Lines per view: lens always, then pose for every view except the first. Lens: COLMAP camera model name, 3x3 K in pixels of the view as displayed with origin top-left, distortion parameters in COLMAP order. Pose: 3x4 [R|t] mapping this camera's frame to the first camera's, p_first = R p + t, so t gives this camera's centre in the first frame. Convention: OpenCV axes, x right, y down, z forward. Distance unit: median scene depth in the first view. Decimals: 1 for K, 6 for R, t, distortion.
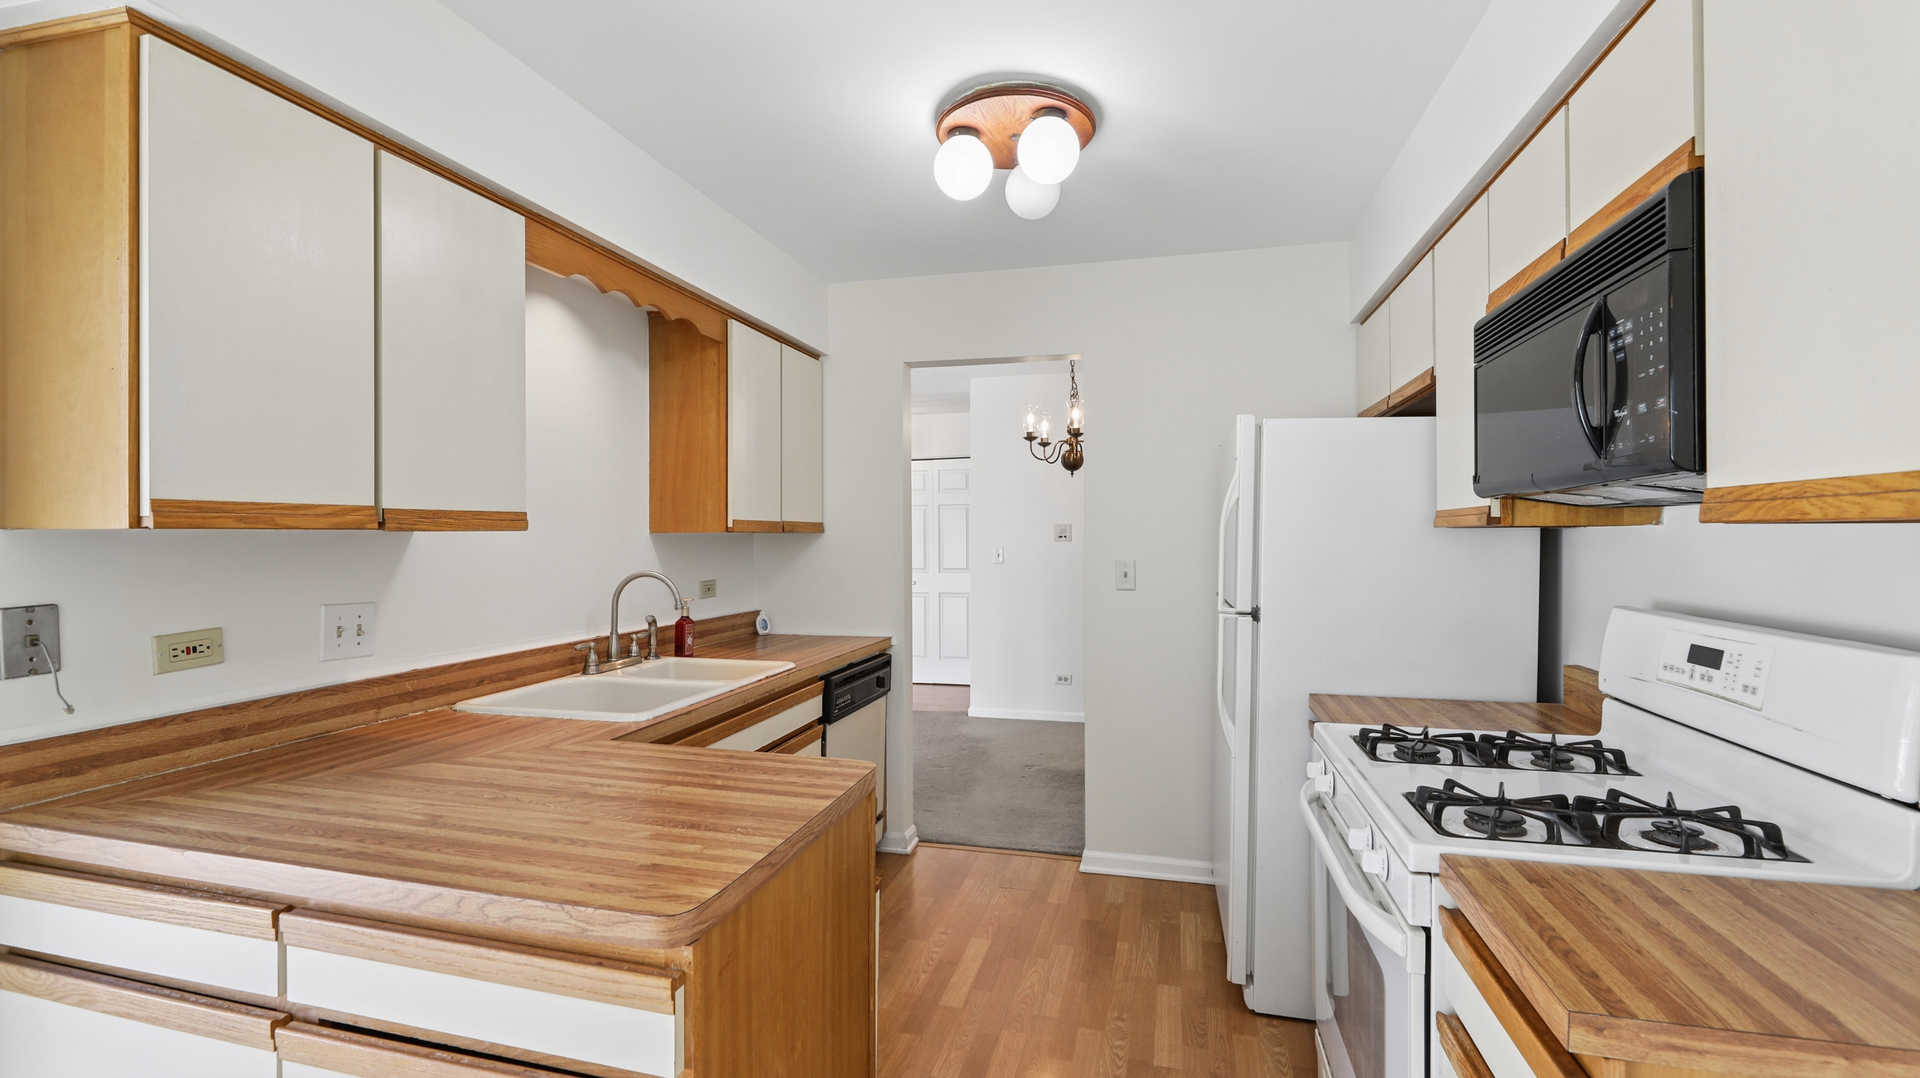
lens RADIAL K [[834.2, 0, 958.0], [0, 834.2, 535.7], [0, 0, 1]] dist [-0.000562, -0.000014]
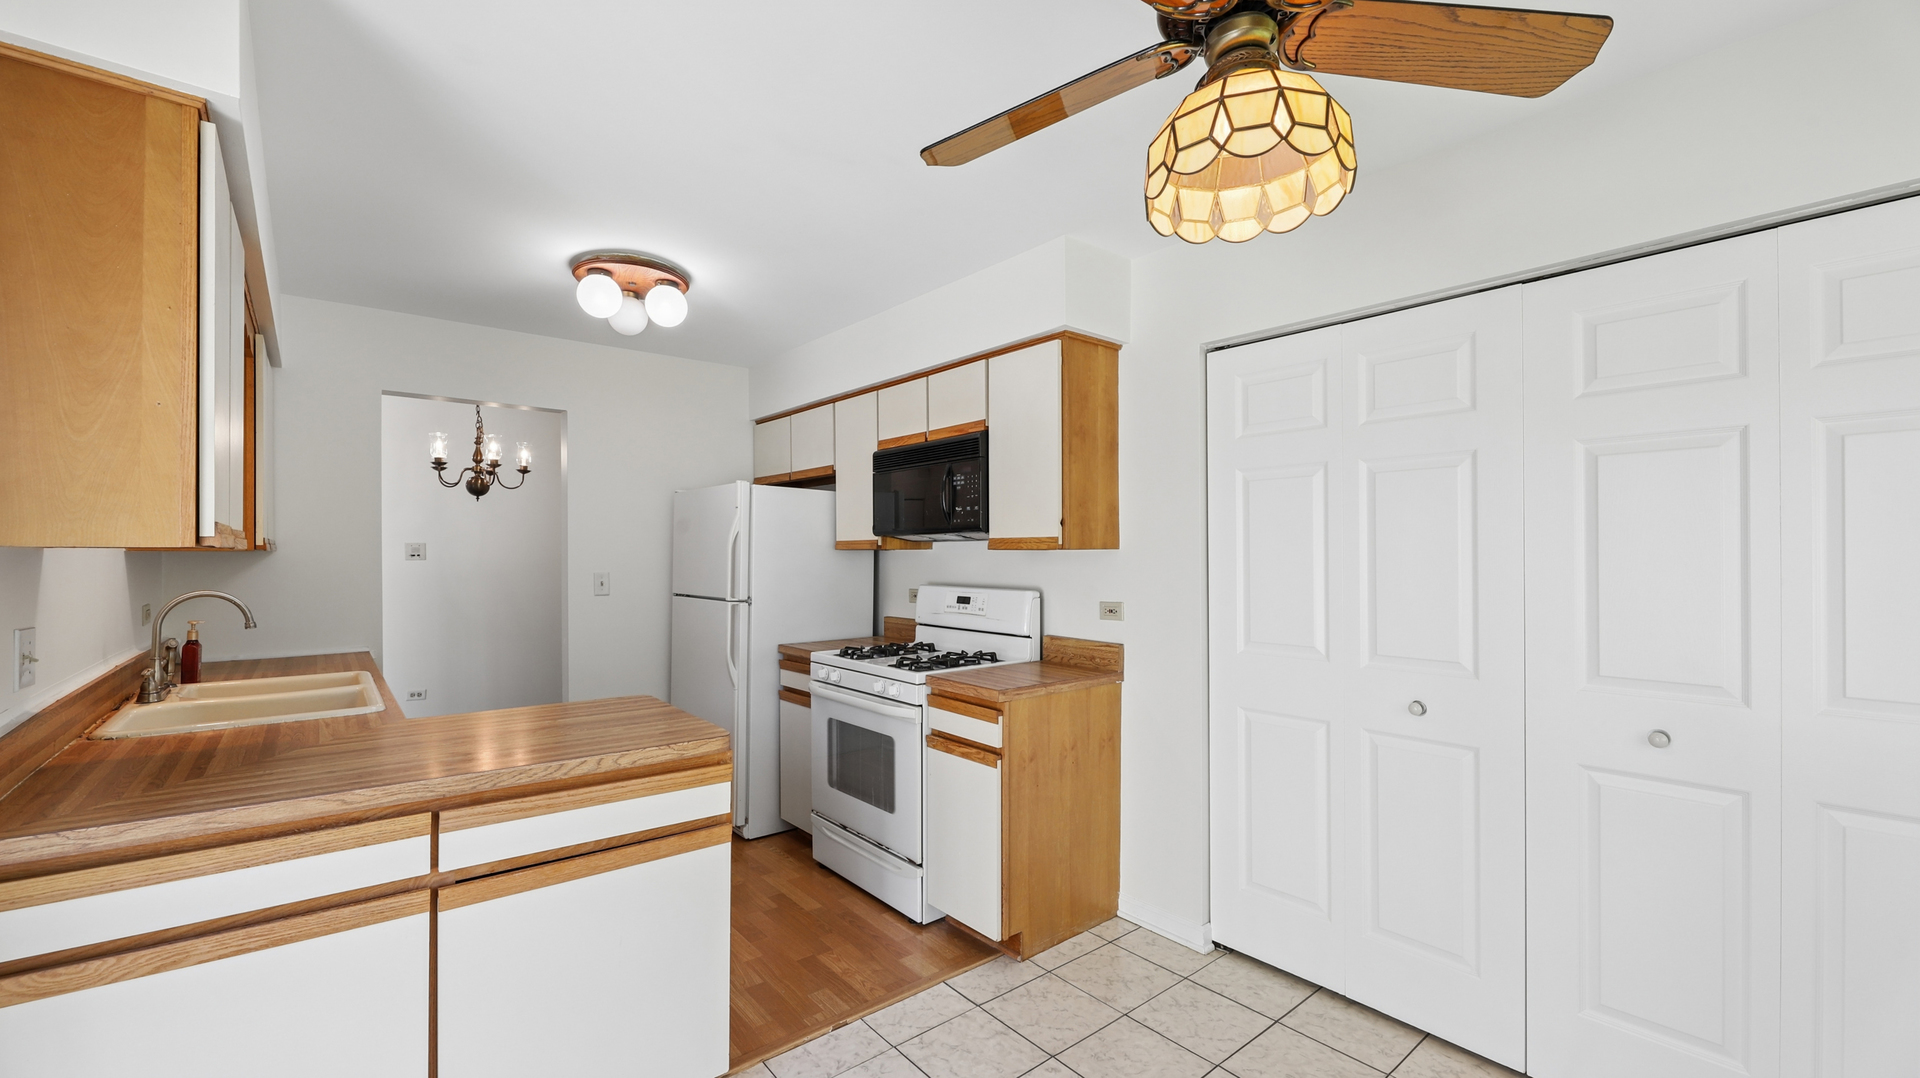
lens RADIAL K [[783.3, 0, 961.5], [0, 783.3, 548.0], [0, 0, 1]] dist [-0.000299, -0.000155]
pose [[0.583210, 0.006951, 0.812291, -0.751407], [0.000137, 0.999963, -0.008656, 0.001621], [-0.812321, 0.005160, 0.583188, -0.292480]]
